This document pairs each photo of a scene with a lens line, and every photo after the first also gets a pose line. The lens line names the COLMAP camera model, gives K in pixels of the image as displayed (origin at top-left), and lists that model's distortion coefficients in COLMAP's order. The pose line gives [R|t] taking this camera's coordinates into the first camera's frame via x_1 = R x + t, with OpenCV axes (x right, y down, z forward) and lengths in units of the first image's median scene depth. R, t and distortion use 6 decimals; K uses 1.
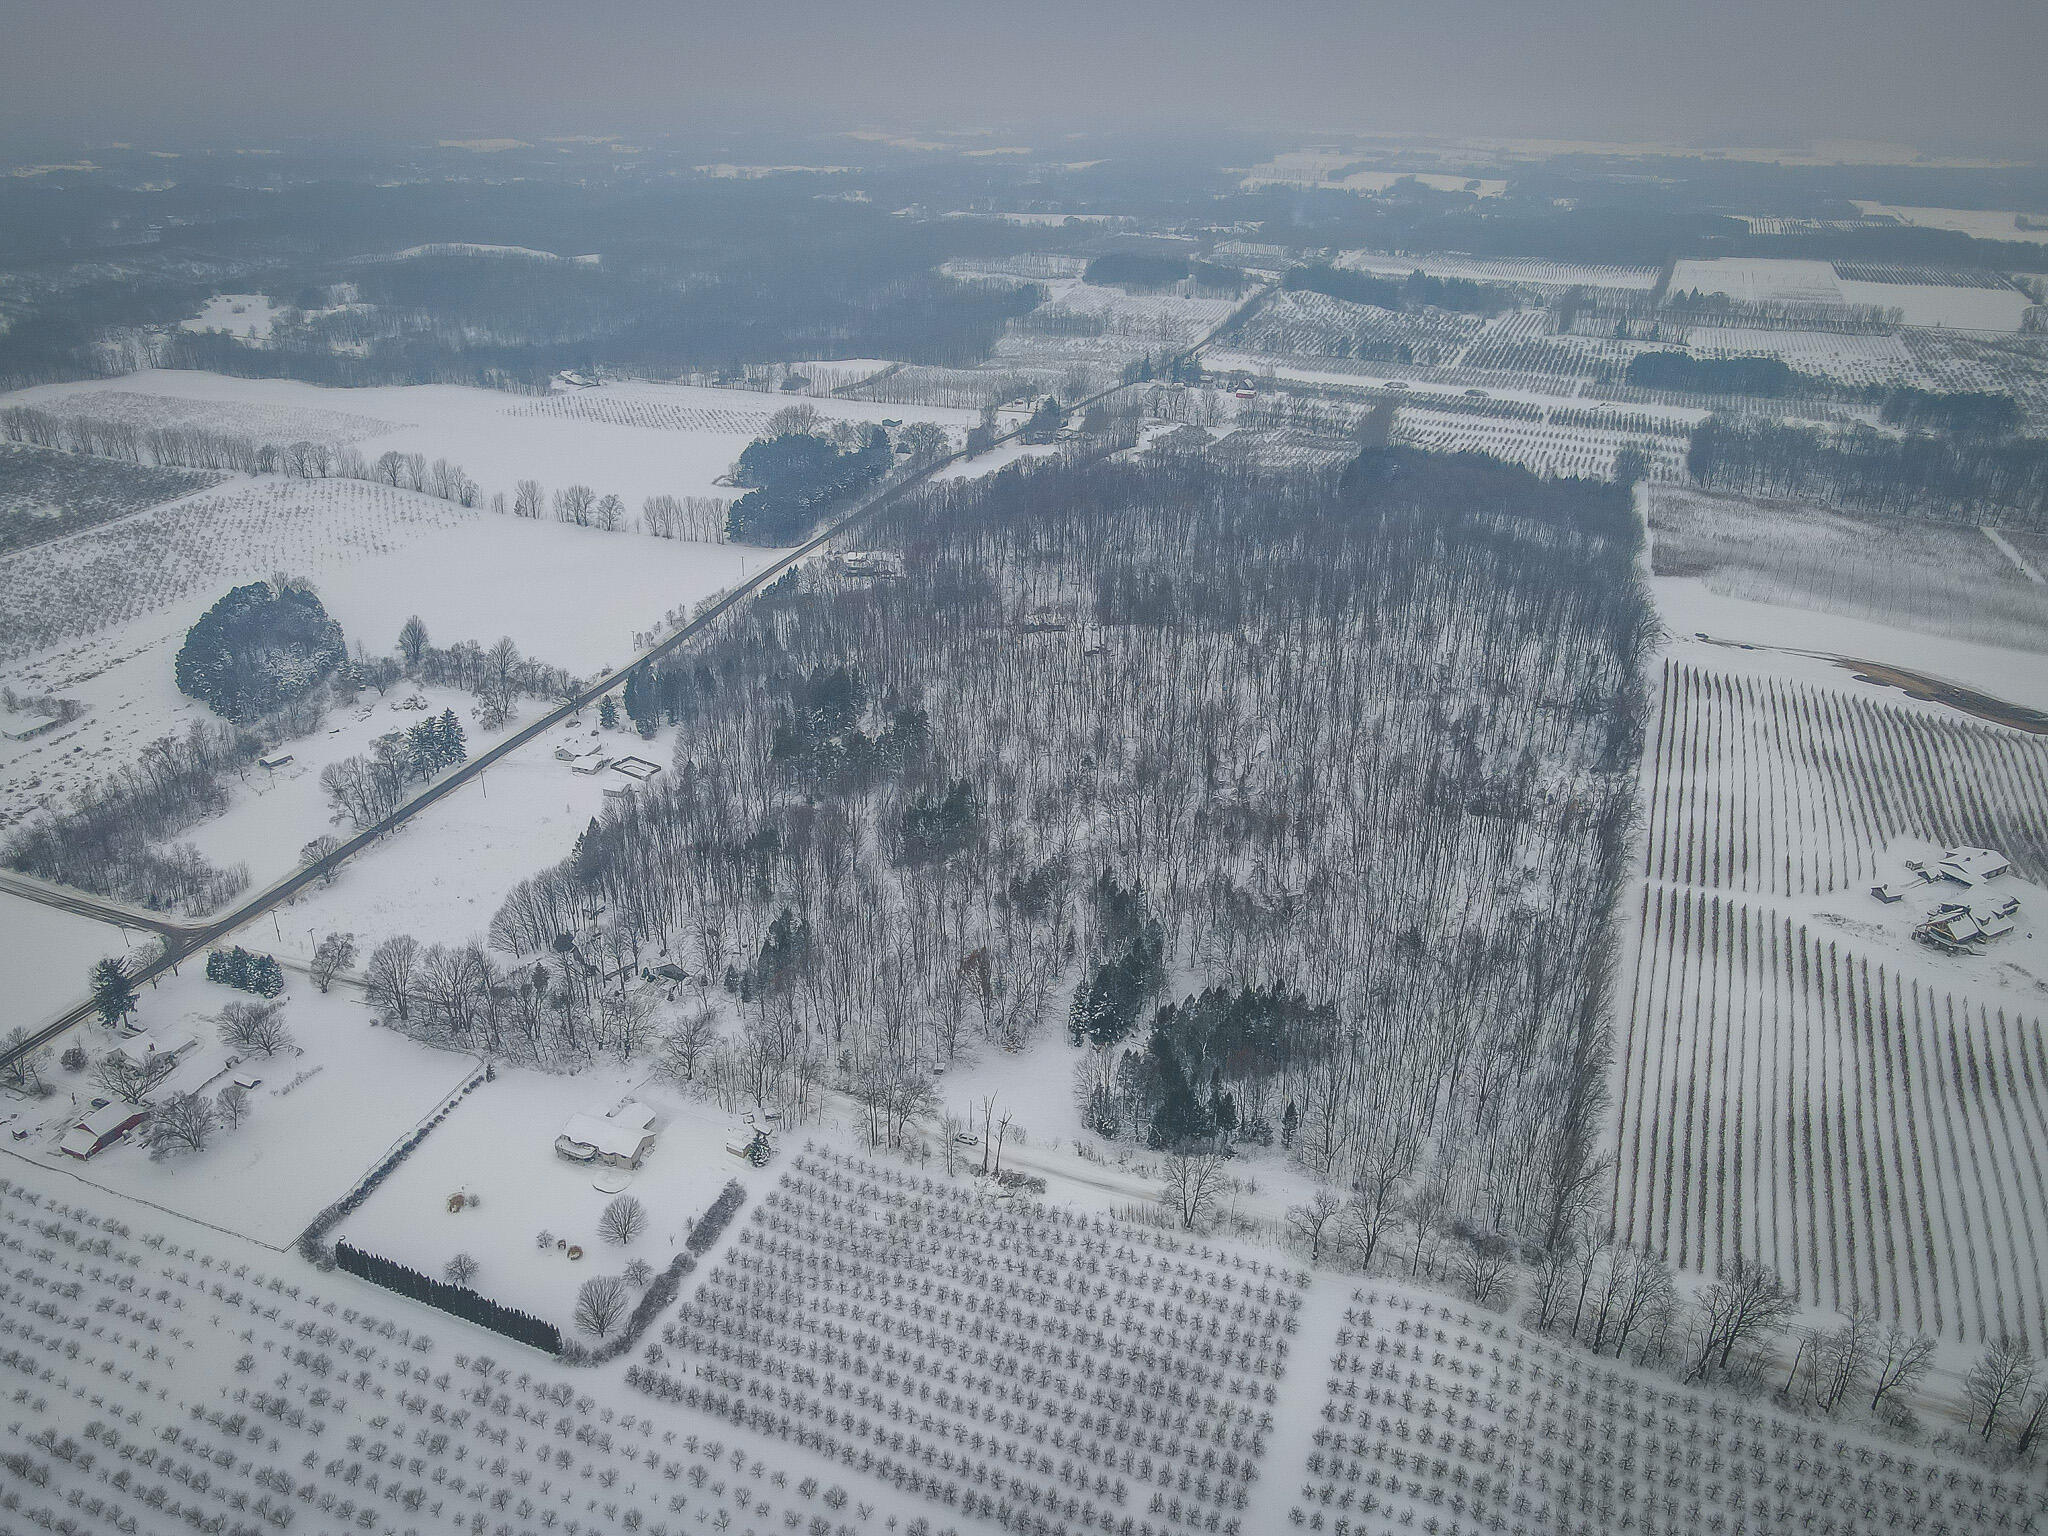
lens RADIAL K [[1452.5, 0, 1024.0], [0, 1452.5, 768.0], [0, 0, 1]] dist [0.022885, -0.000703]
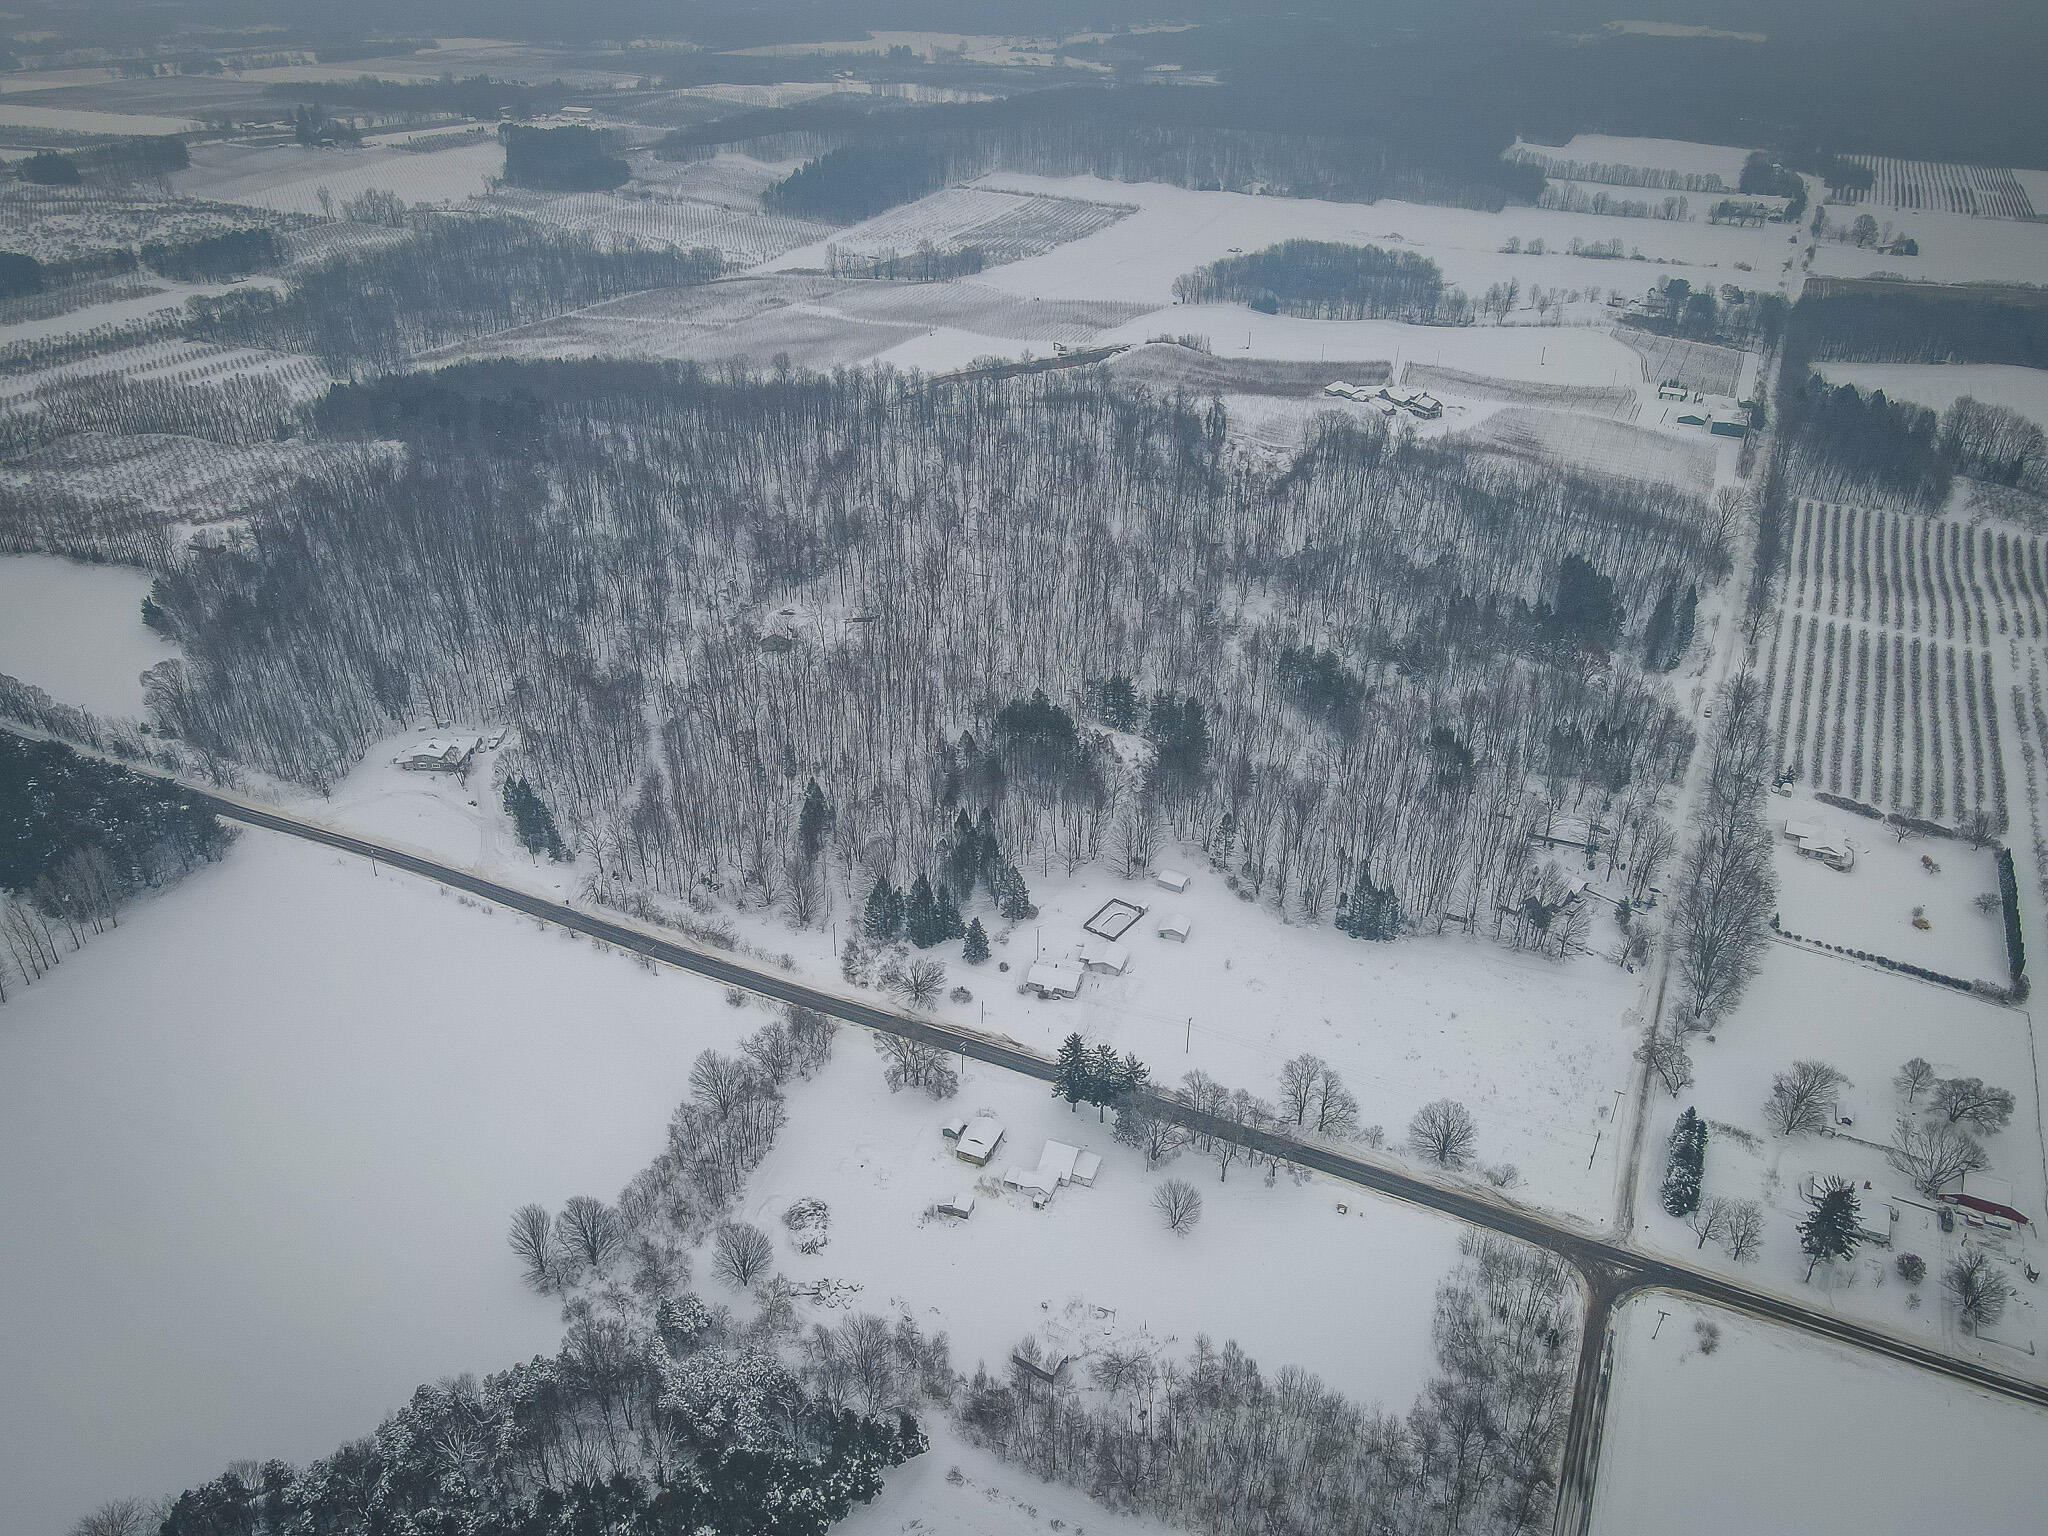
lens RADIAL K [[1435.6, 0, 1024.0], [0, 1435.6, 768.0], [0, 0, 1]] dist [0.011187, 0.002218]
pose [[0.050535, -0.536486, 0.842395, -0.712628], [0.404956, 0.782031, 0.473750, -0.357580], [-0.912939, 0.317192, 0.256773, 0.686462]]
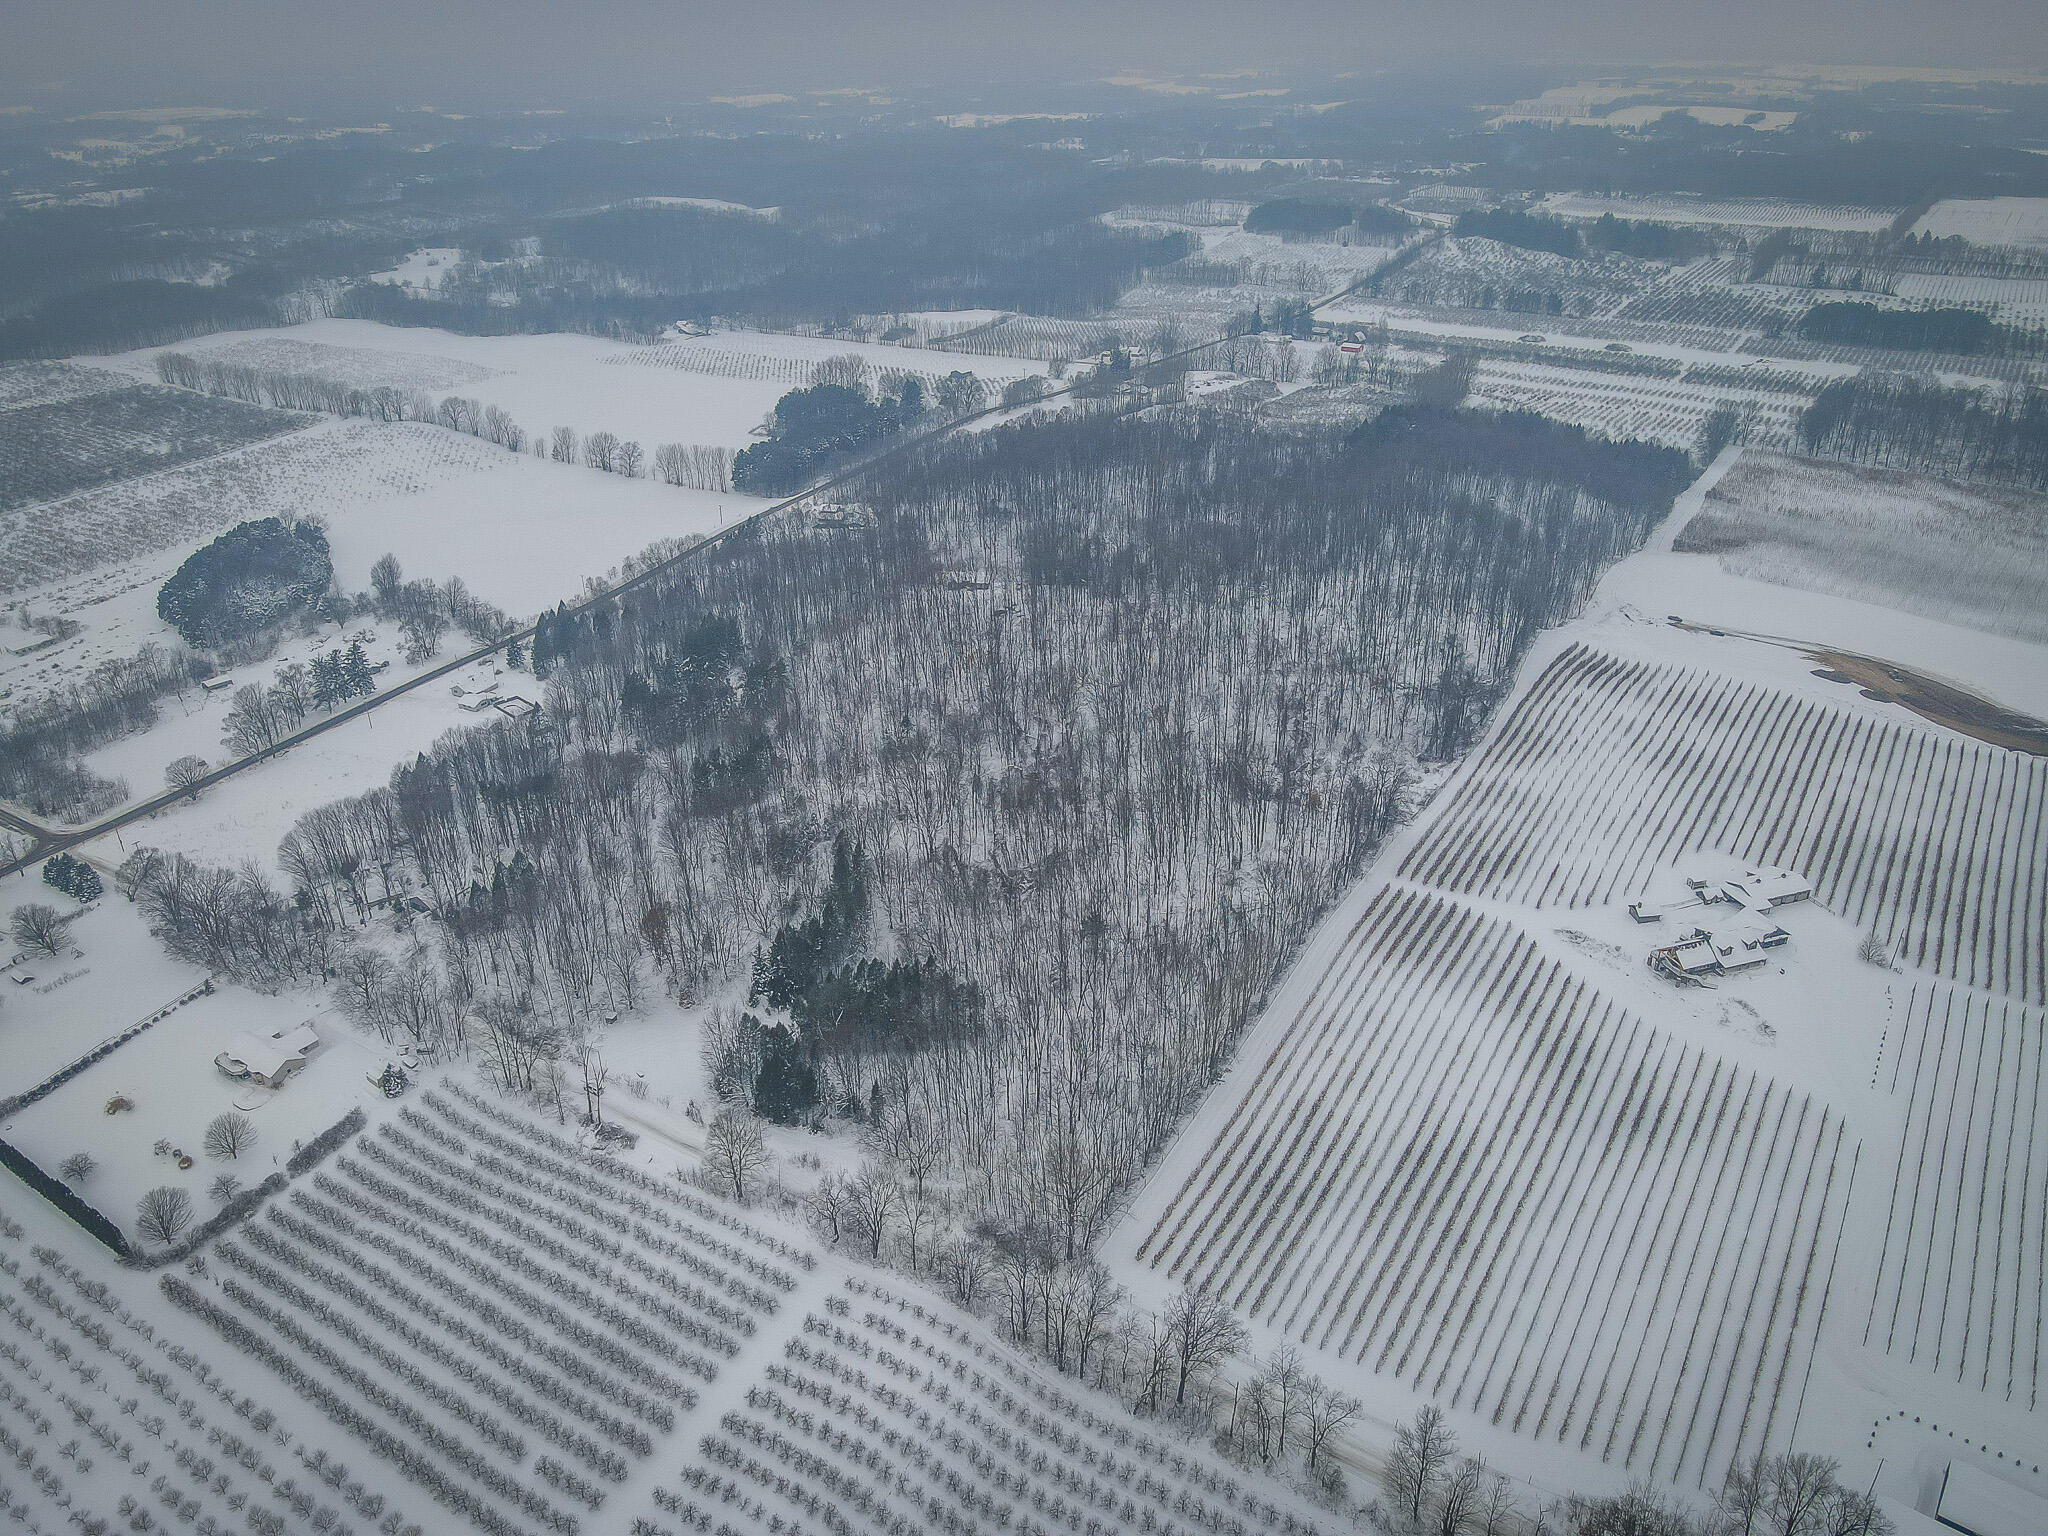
lens RADIAL K [[1453.6, 0, 1024.0], [0, 1453.6, 768.0], [0, 0, 1]] dist [0.039469, -0.030966]
pose [[0.984293, 0.055112, -0.167717, 0.219671], [-0.050055, 0.998160, 0.034236, -0.008875], [0.169296, -0.025303, 0.985240, 0.032336]]
